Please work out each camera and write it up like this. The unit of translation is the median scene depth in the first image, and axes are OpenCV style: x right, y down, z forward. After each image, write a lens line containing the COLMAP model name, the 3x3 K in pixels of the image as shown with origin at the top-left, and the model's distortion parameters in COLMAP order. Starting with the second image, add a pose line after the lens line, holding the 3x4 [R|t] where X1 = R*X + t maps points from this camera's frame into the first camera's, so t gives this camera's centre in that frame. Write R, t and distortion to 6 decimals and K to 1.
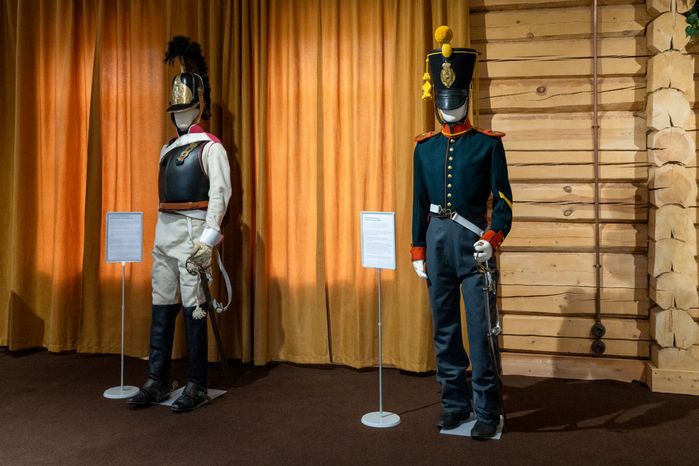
lens RADIAL K [[686.8, 0, 348.9], [0, 686.8, 206.1], [0, 0, 1]] dist [-0.000093, 0.000000]
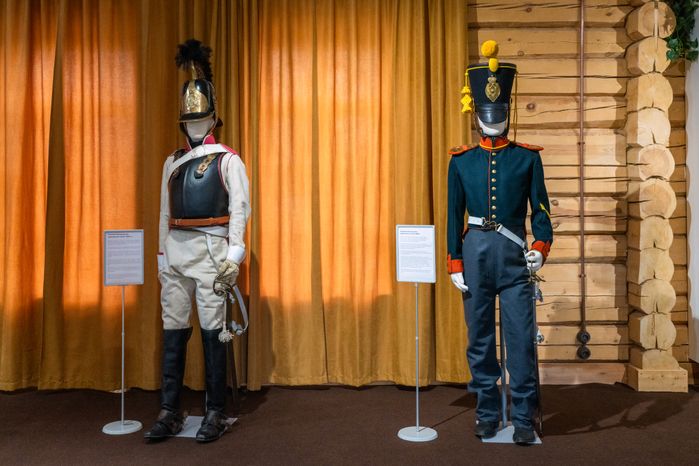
lens RADIAL K [[712.1, 0, 349.3], [0, 712.1, 230.8], [0, 0, 1]] dist [0.007392, 0.000000]
pose [[0.977178, -0.013538, 0.211988, -0.221020], [0.012258, 0.999898, 0.007352, 0.006329], [-0.212066, -0.004586, 0.977245, 0.010728]]
